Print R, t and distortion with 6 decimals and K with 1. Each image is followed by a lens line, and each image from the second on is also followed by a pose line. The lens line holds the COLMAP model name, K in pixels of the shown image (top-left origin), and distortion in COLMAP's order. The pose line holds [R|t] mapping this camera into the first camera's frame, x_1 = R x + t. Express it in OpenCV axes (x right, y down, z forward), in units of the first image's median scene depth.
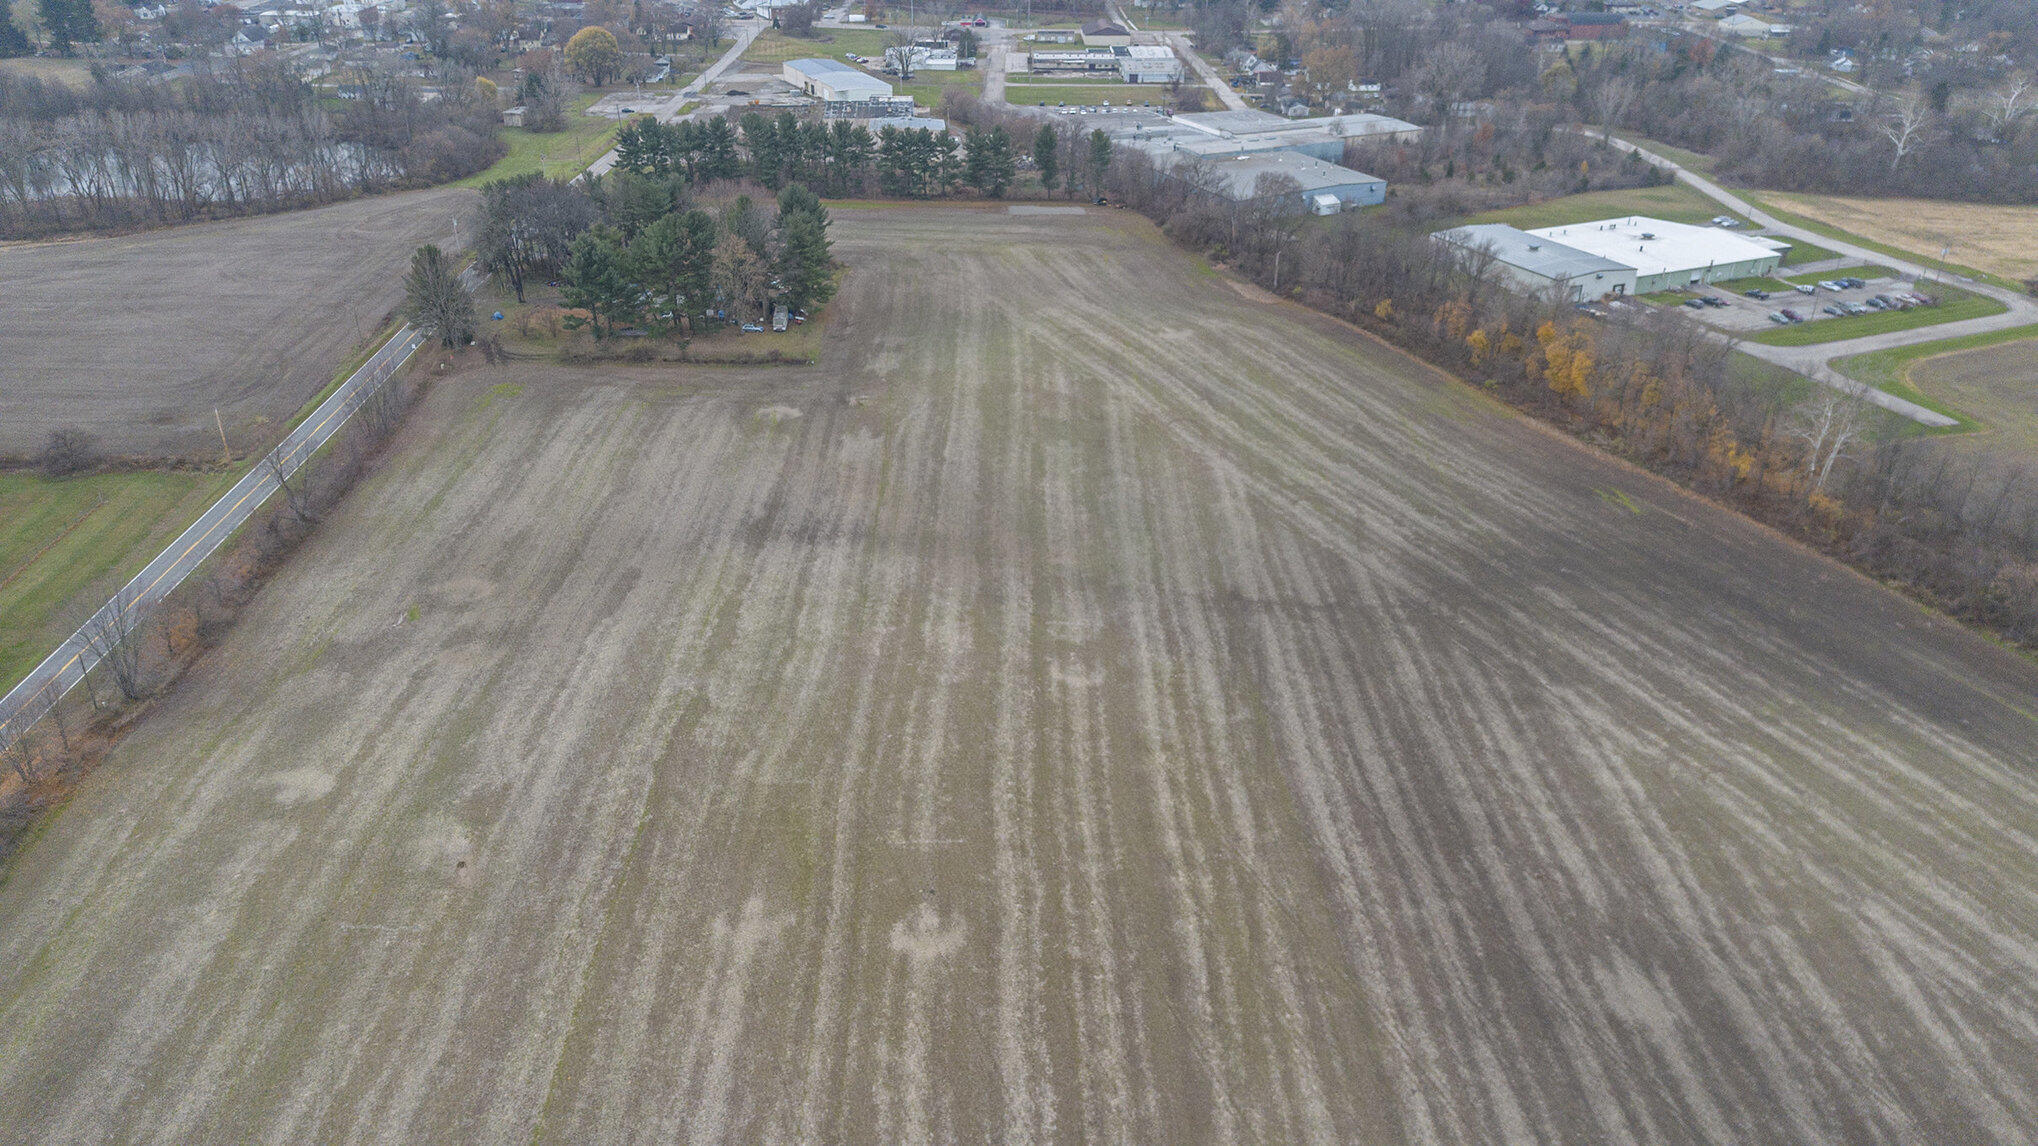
lens RADIAL K [[1436.2, 0, 1014.9], [0, 1436.2, 568.5], [0, 0, 1]] dist [0.079791, -0.078477]
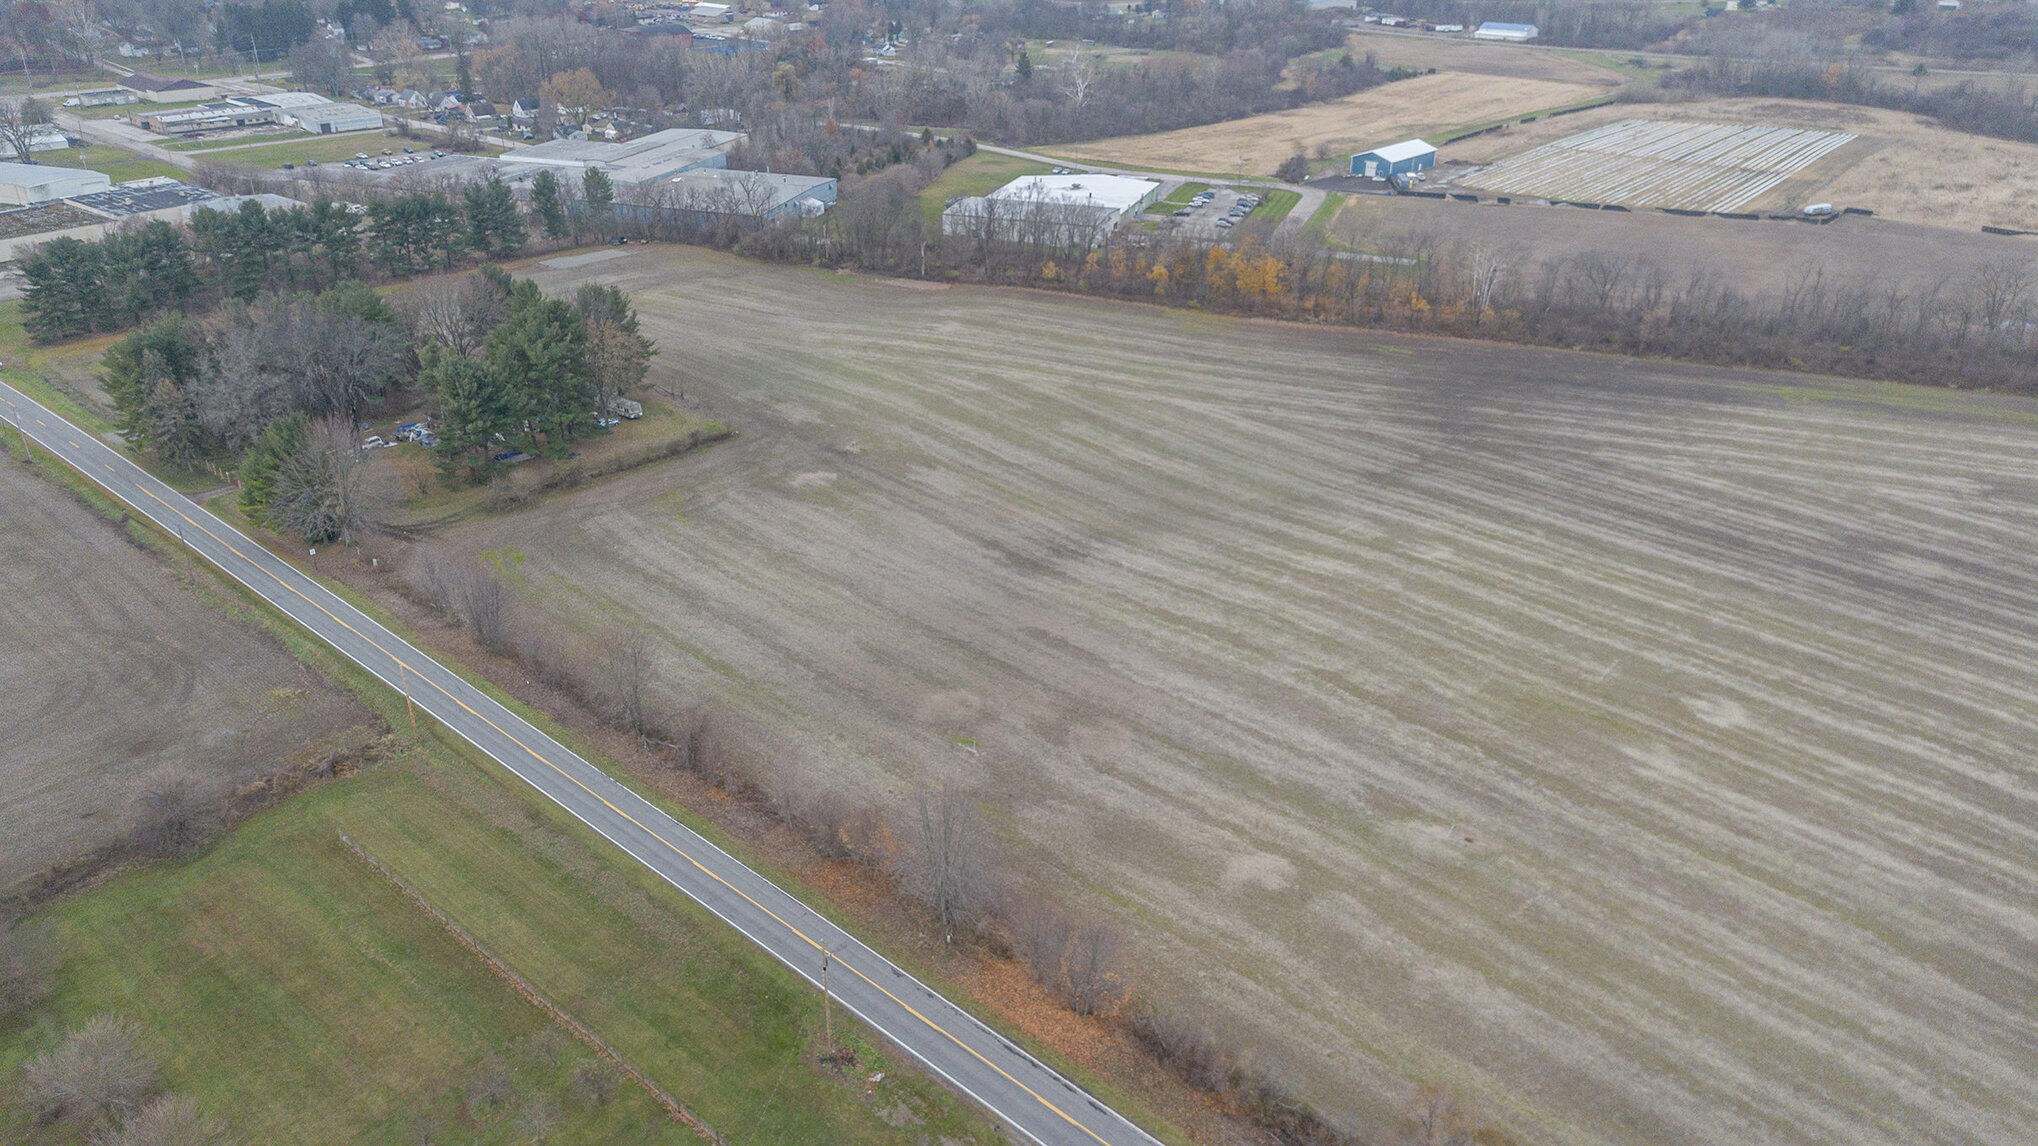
lens RADIAL K [[1436.2, 0, 1015.8], [0, 1436.2, 563.3], [0, 0, 1]] dist [0.079791, -0.078477]
pose [[0.685854, -0.323515, 0.651876, -0.740318], [0.333808, 0.935817, 0.113222, -0.126976], [-0.646665, 0.139948, 0.749826, 0.243843]]
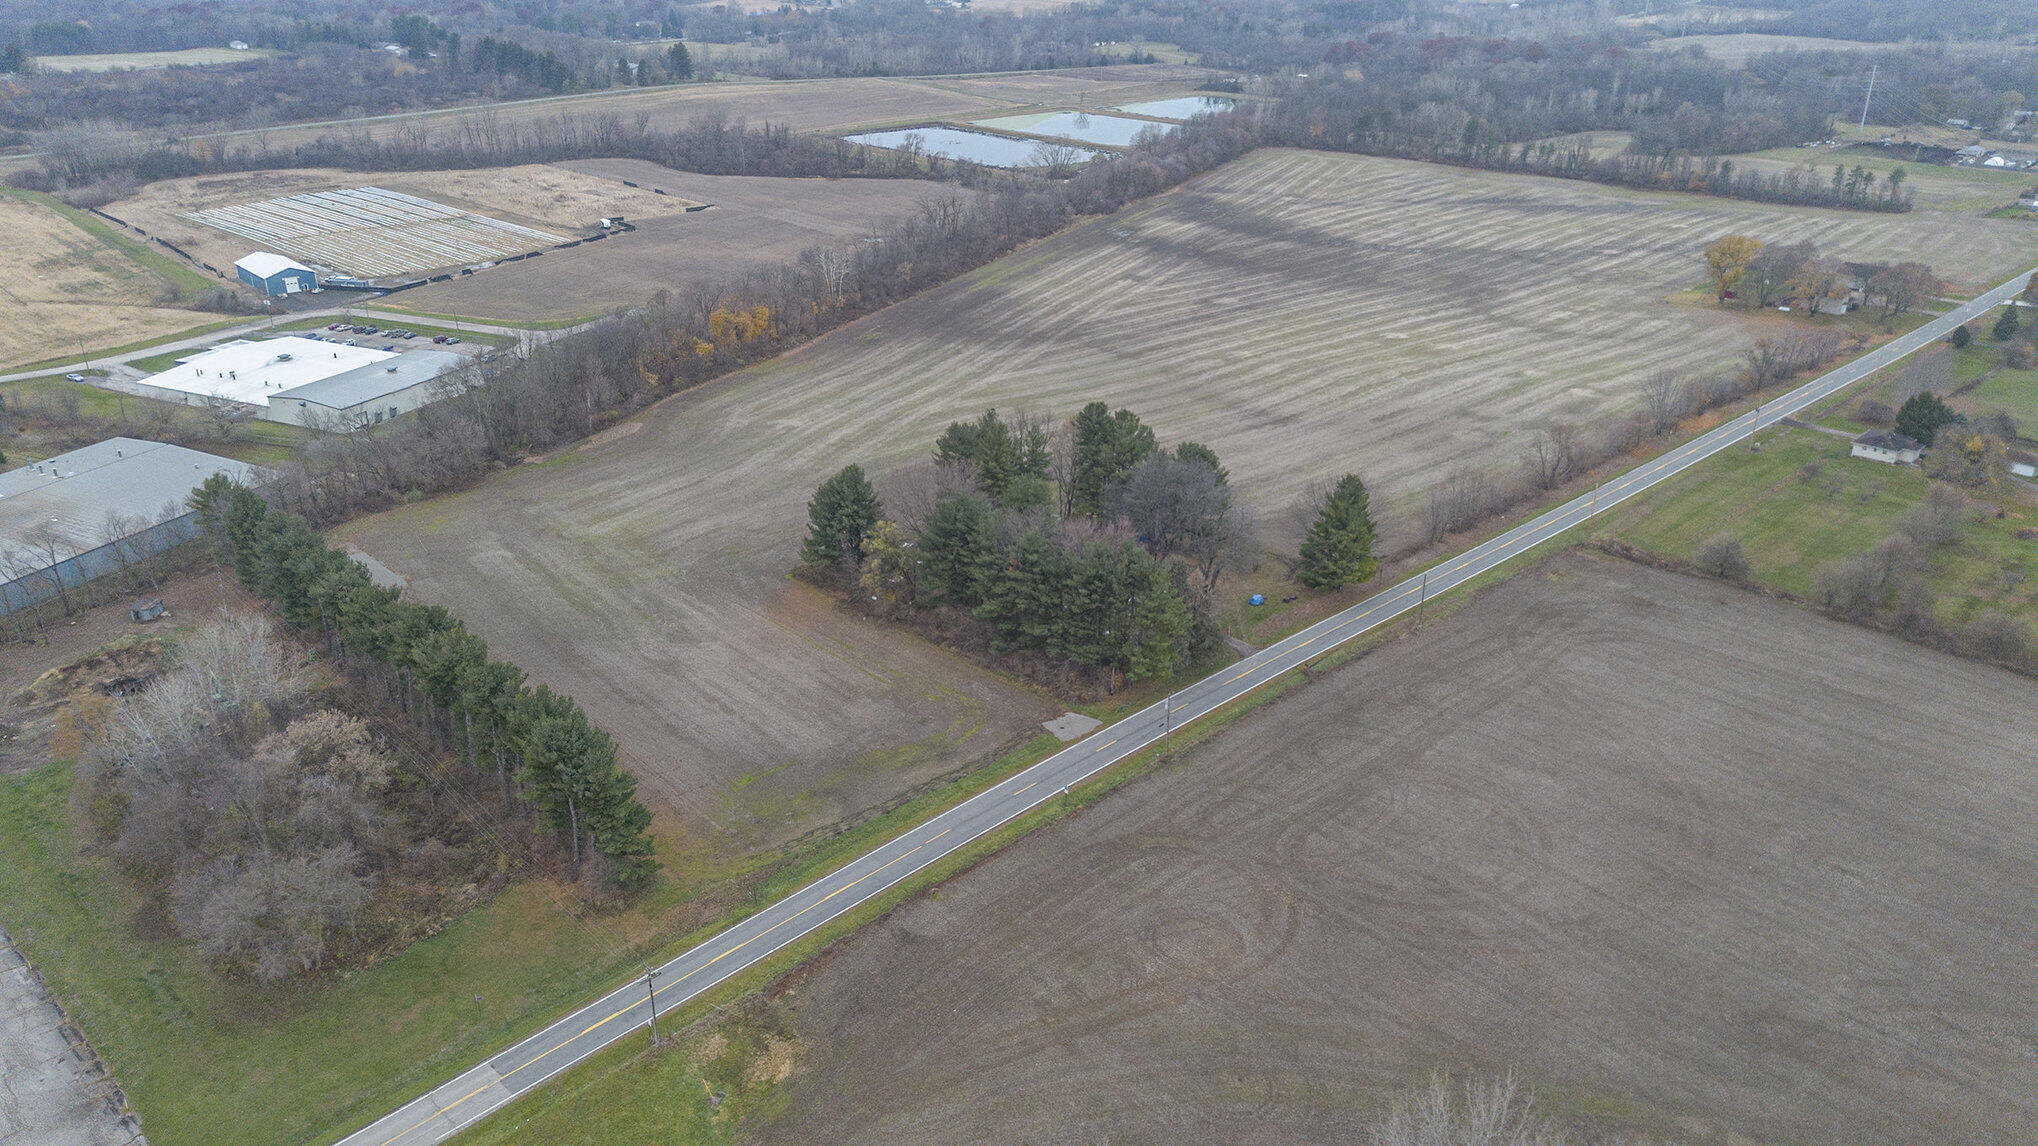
lens RADIAL K [[1436.2, 0, 1022.6], [0, 1436.2, 584.1], [0, 0, 1]] dist [0.079791, -0.078477]
pose [[-0.666363, -0.314872, 0.675882, -0.991847], [0.337421, 0.680992, 0.649921, -0.915102], [-0.664912, 0.661140, -0.347543, 1.662674]]
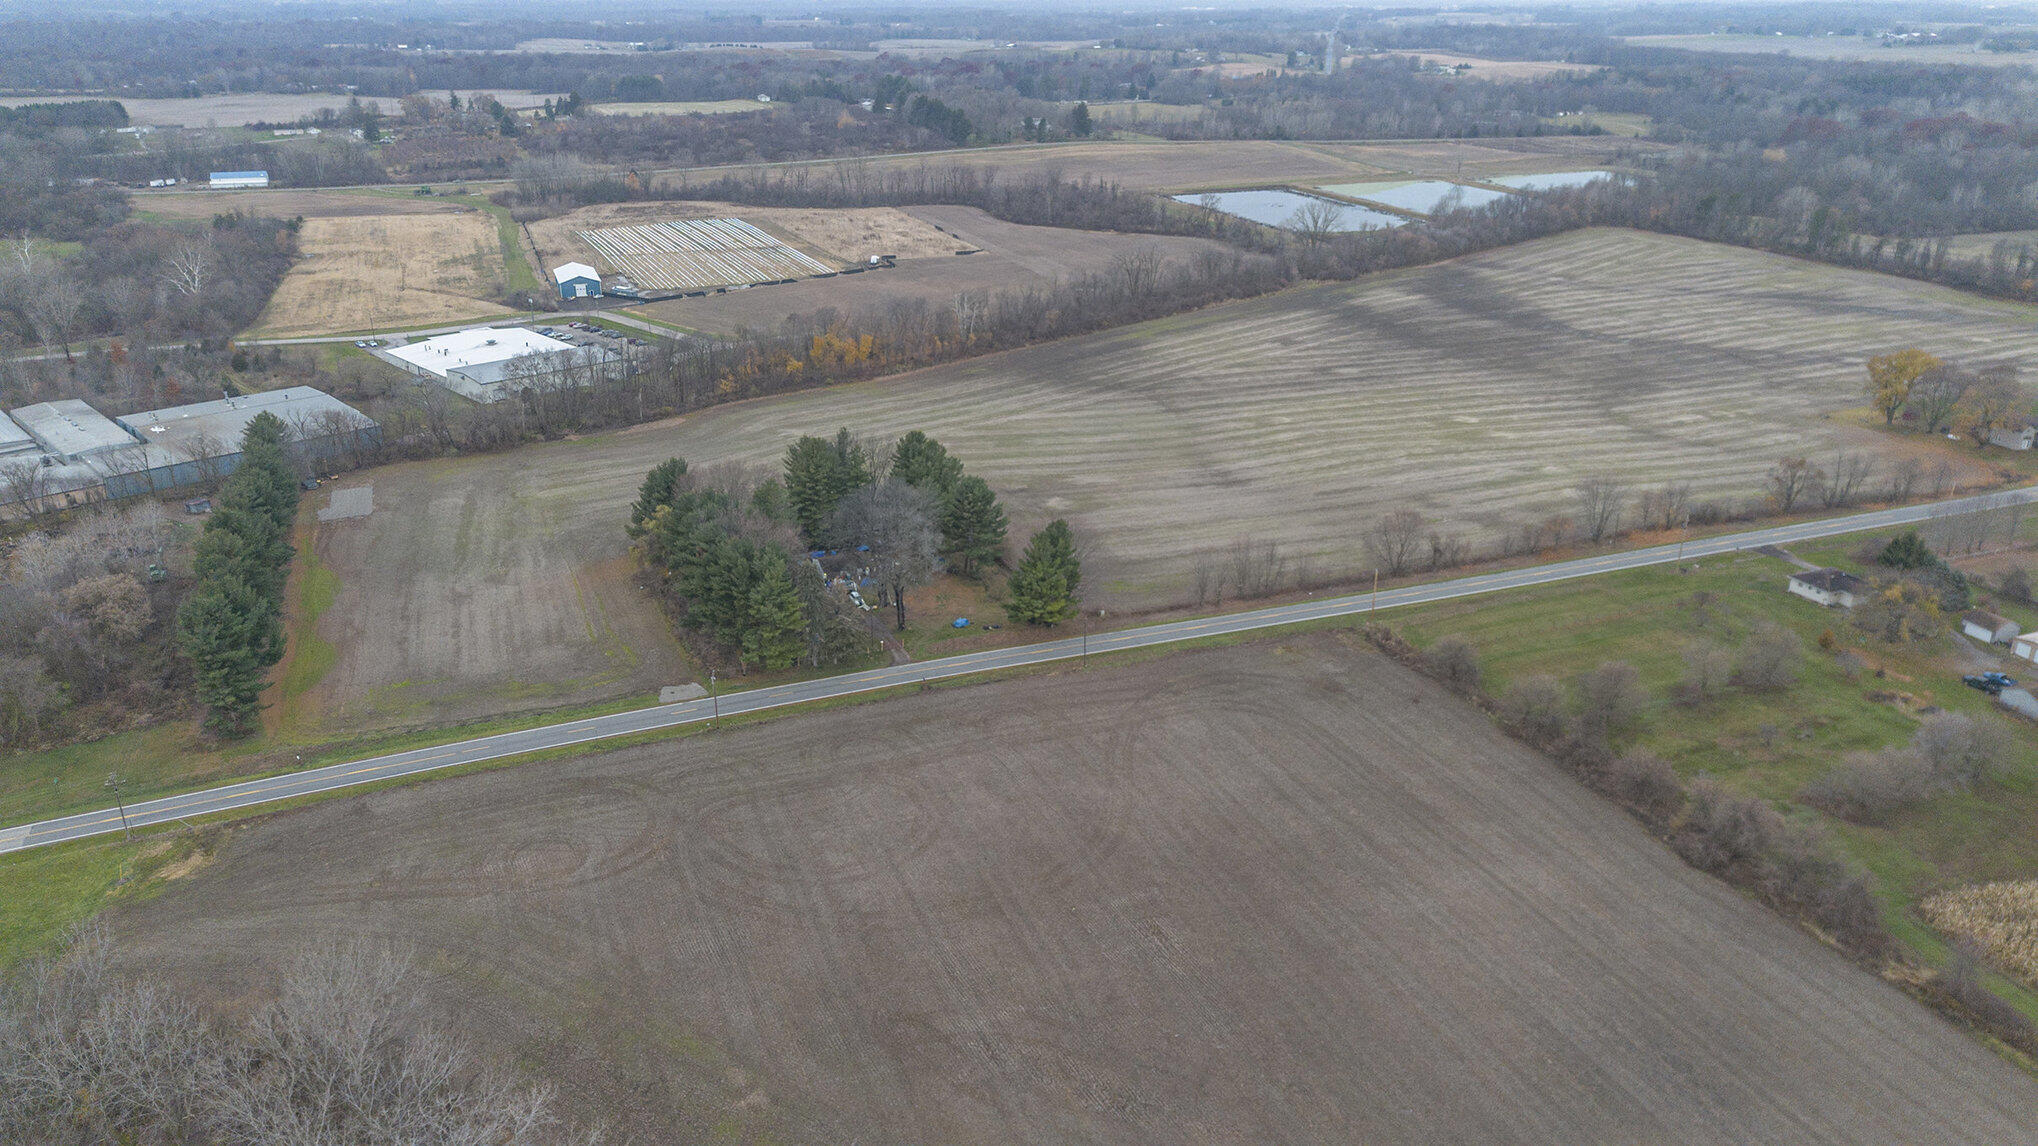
lens RADIAL K [[1436.2, 0, 1015.9], [0, 1436.2, 580.0], [0, 0, 1]] dist [0.079791, -0.078477]
pose [[-0.342337, -0.361068, 0.867430, -1.355789], [0.427190, 0.762460, 0.485967, -0.733229], [-0.836848, 0.536922, -0.106774, 1.281790]]
